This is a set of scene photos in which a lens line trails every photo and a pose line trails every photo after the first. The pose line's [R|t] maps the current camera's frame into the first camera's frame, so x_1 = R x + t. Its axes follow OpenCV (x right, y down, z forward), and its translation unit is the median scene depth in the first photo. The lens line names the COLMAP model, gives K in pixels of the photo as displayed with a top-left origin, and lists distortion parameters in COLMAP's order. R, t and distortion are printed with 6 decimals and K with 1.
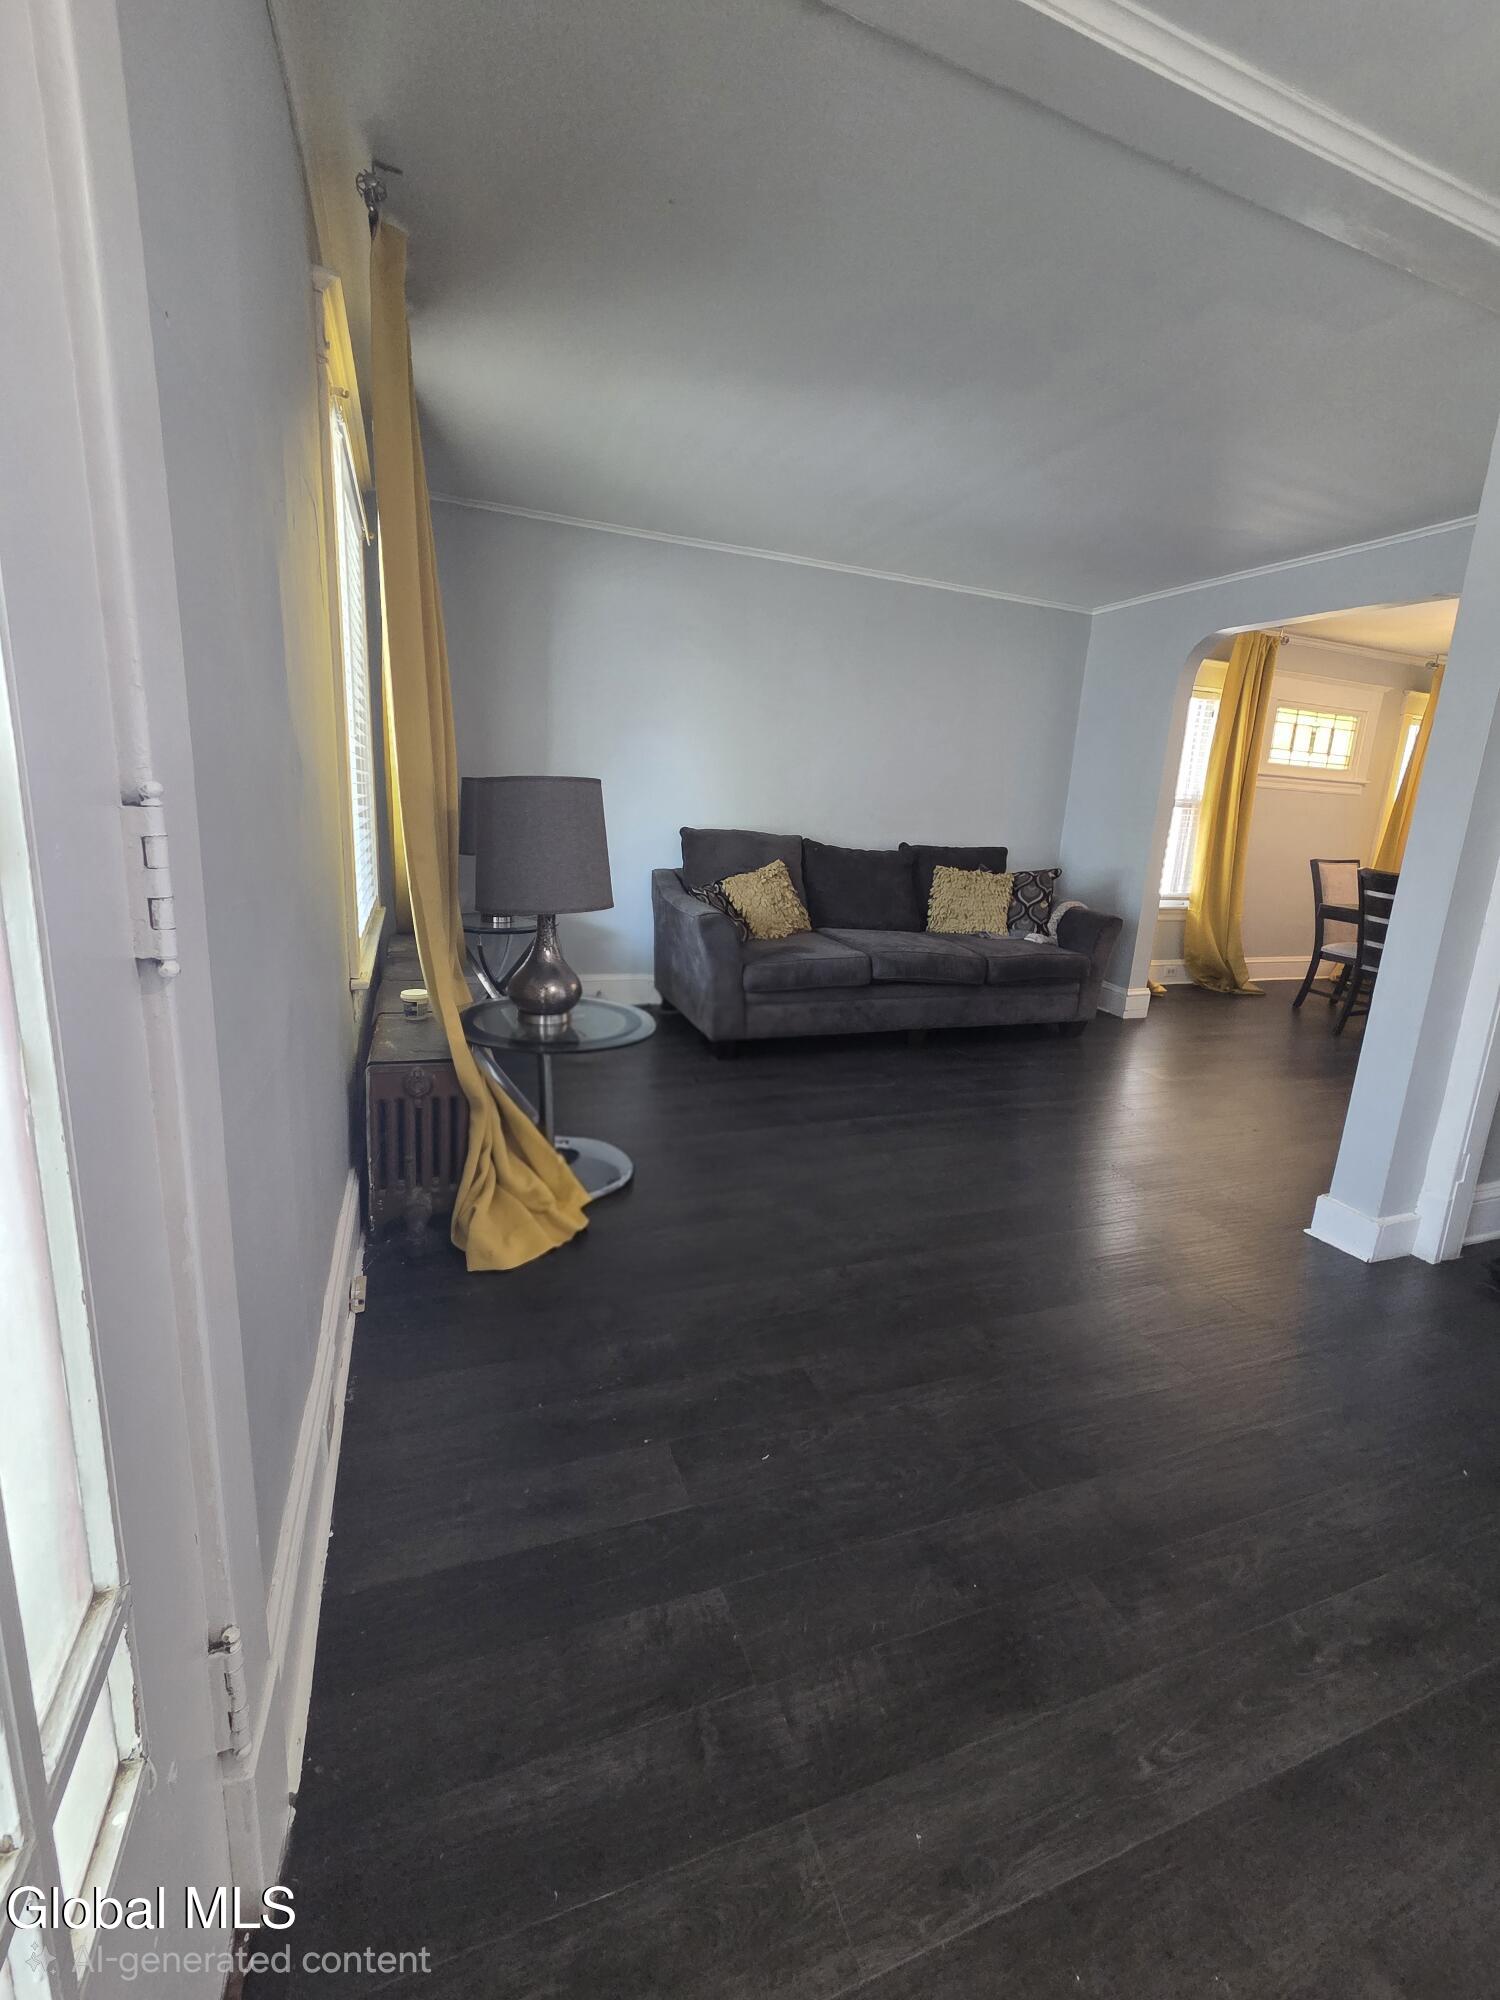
lens RADIAL K [[829.8, 0, 750.0], [0, 829.8, 1000.0], [0, 0, 1]] dist [-0.000571, -0.000057]
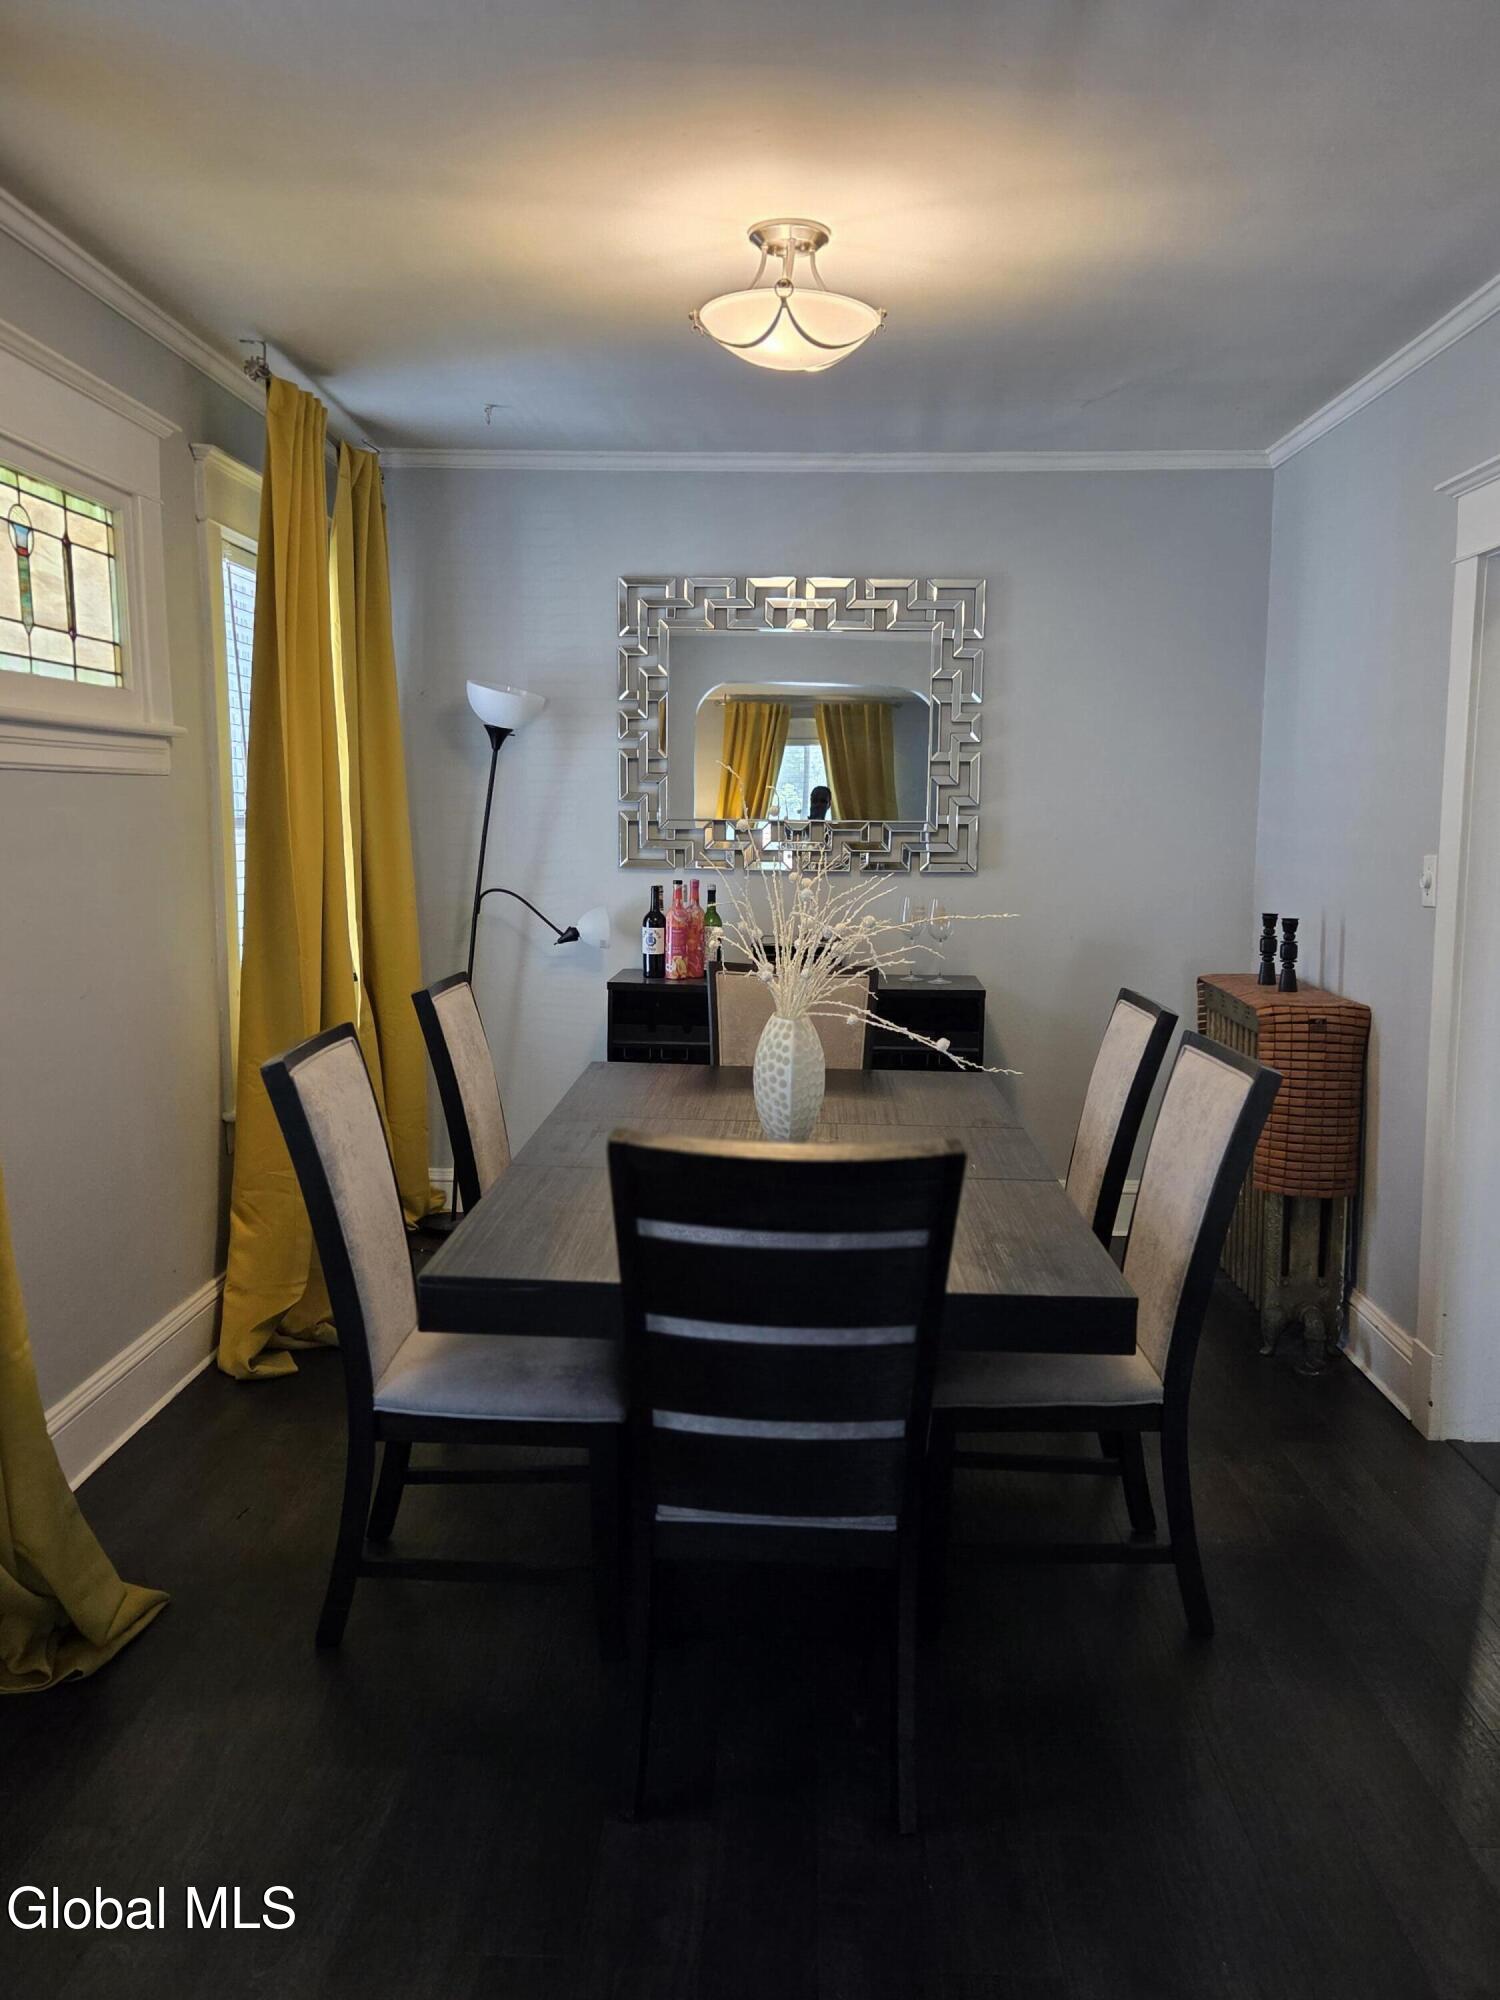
lens RADIAL K [[1646.6, 0, 750.0], [0, 1646.6, 1000.0], [0, 0, 1]] dist [-0.000236, -0.000462]
pose [[0.399015, -0.165919, 0.901808, 0.290994], [0.218202, 0.972422, 0.082364, -0.187667], [-0.890604, 0.163912, 0.424215, 0.642685]]
